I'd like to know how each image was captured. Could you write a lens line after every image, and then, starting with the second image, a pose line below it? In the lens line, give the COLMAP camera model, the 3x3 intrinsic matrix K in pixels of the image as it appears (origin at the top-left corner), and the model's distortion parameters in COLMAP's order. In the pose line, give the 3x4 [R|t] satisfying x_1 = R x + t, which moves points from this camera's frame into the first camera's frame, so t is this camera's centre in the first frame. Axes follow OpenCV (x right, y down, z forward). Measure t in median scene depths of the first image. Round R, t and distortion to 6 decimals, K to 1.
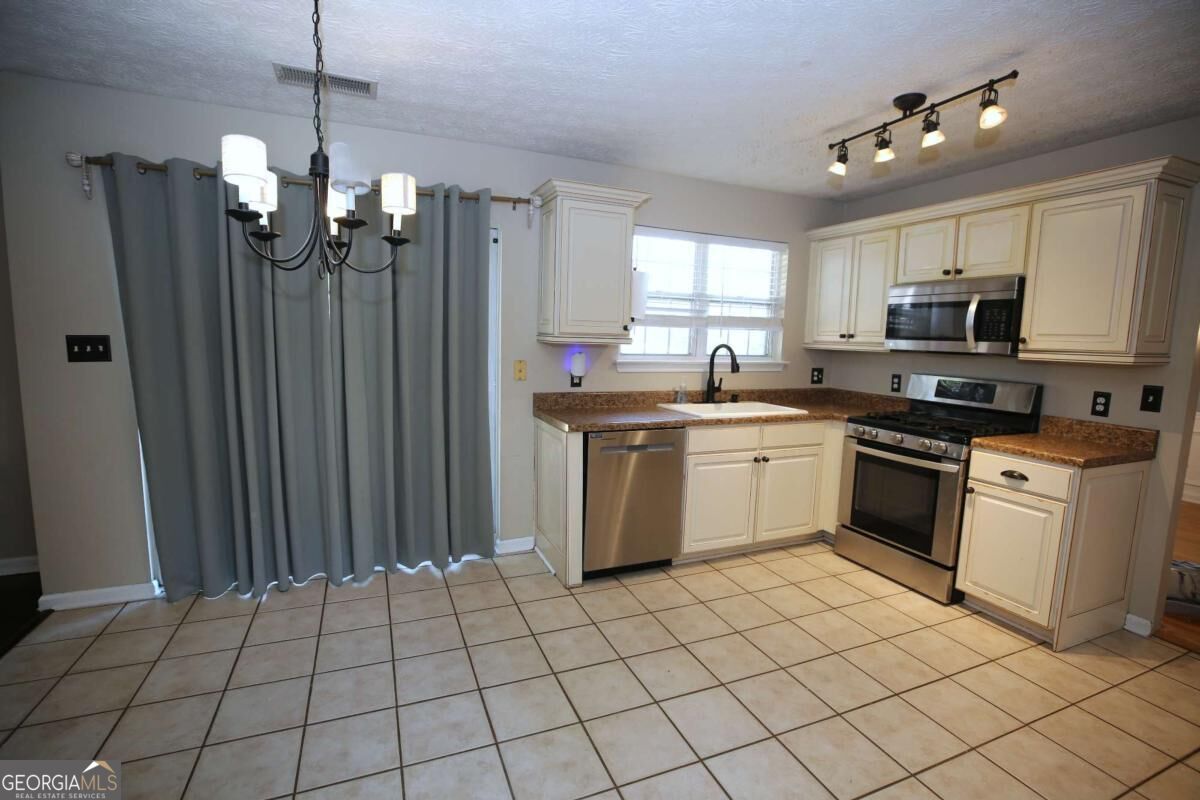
lens RADIAL K [[544.0, 0, 593.5], [0, 544.0, 402.0], [0, 0, 1]] dist [-0.049519, 0.017249]
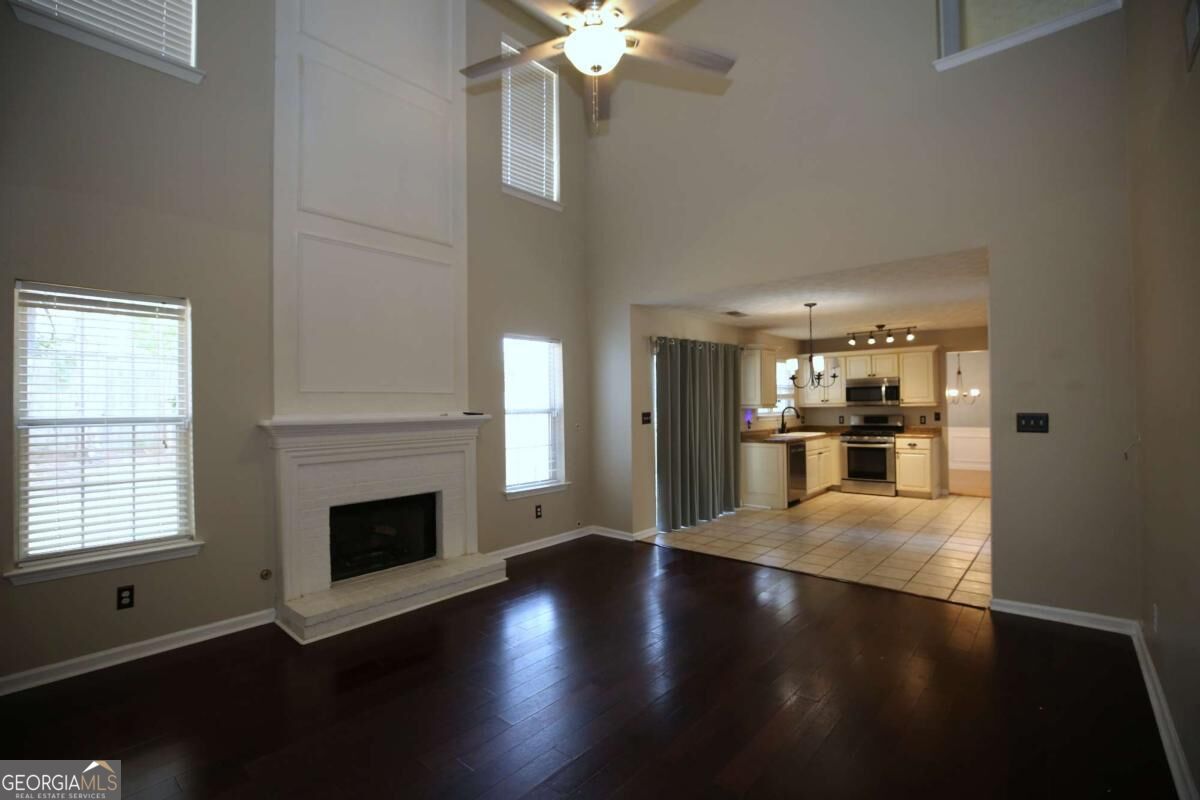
lens RADIAL K [[544.0, 0, 593.5], [0, 544.0, 402.0], [0, 0, 1]] dist [-0.049519, 0.017249]
pose [[0.901370, -0.038066, 0.431374, -1.898564], [0.092085, 0.990196, -0.105036, 0.046959], [-0.423146, 0.134400, 0.896038, -0.876253]]
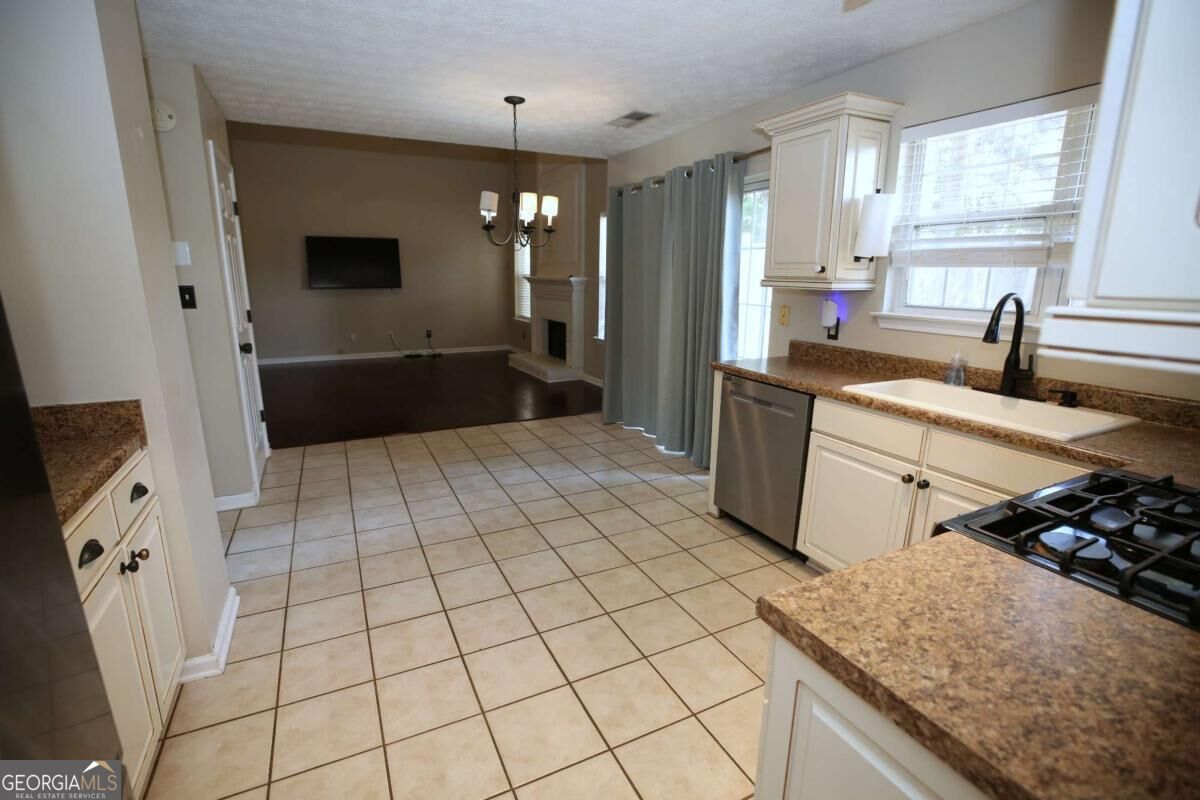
lens RADIAL K [[544.0, 0, 593.5], [0, 544.0, 402.0], [0, 0, 1]] dist [-0.049519, 0.017249]
pose [[0.068602, 0.203797, -0.976607, 1.000430], [-0.131375, 0.972233, 0.193656, -0.058245], [0.988956, 0.115016, 0.093471, 0.670438]]
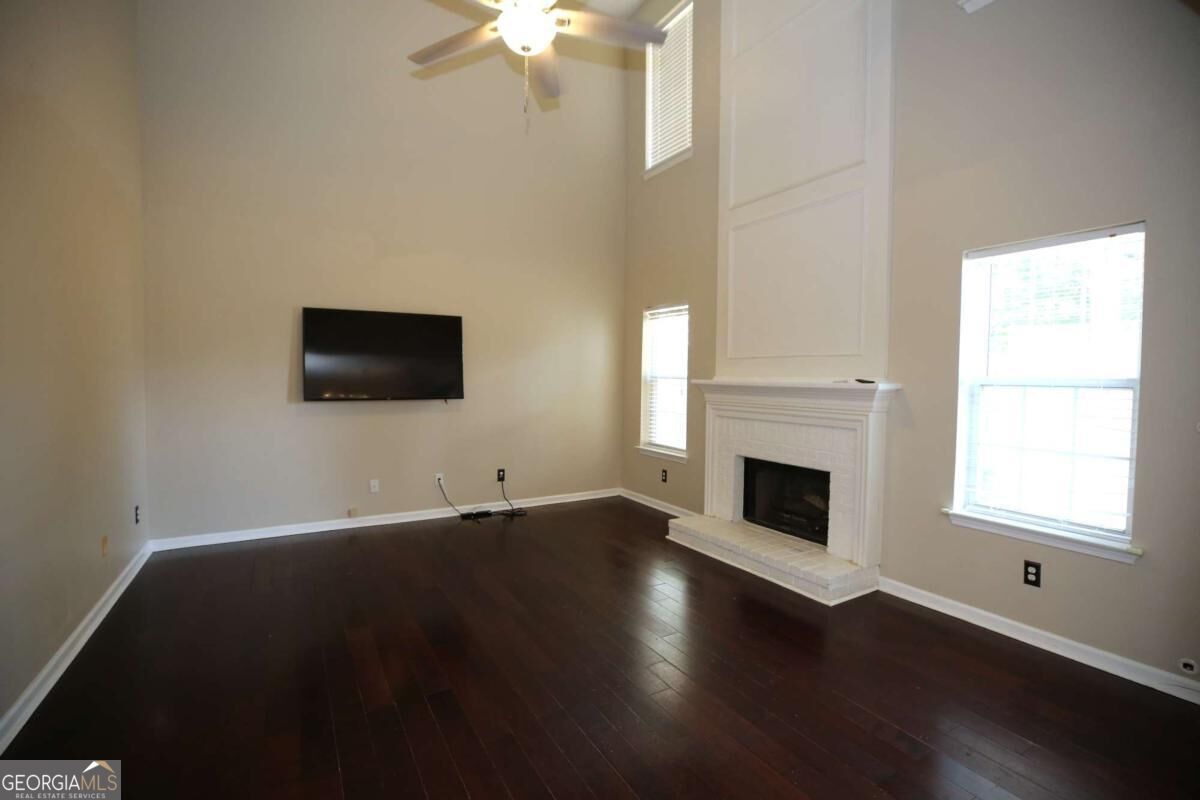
lens RADIAL K [[544.0, 0, 593.5], [0, 544.0, 402.0], [0, 0, 1]] dist [-0.049519, 0.017249]
pose [[0.115618, 0.021616, -0.993059, -0.407290], [-0.127962, 0.991756, 0.006690, -0.006886], [0.985017, 0.126301, 0.117431, 0.002750]]
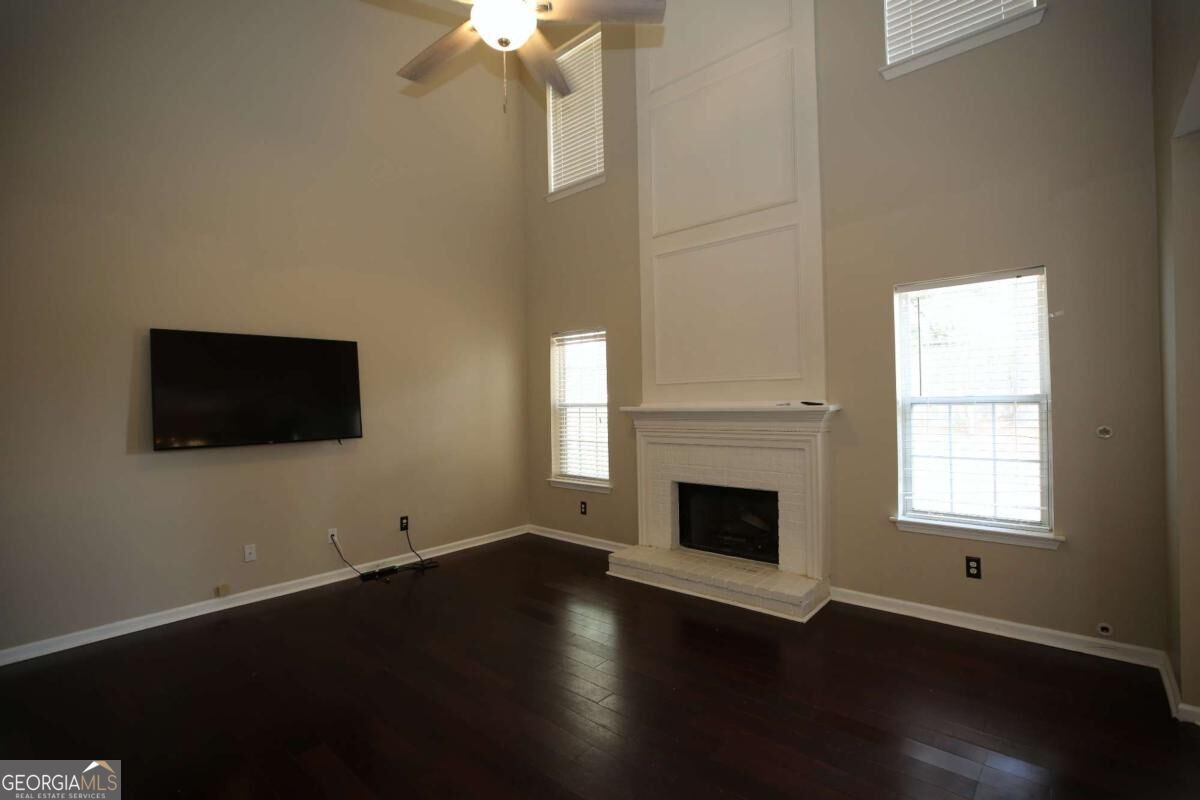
lens RADIAL K [[544.0, 0, 593.5], [0, 544.0, 402.0], [0, 0, 1]] dist [-0.049519, 0.017249]
pose [[0.418868, -0.034460, -0.907393, -0.584140], [-0.079453, 0.994056, -0.074428, 0.010646], [0.904564, 0.103271, 0.413640, -0.263789]]
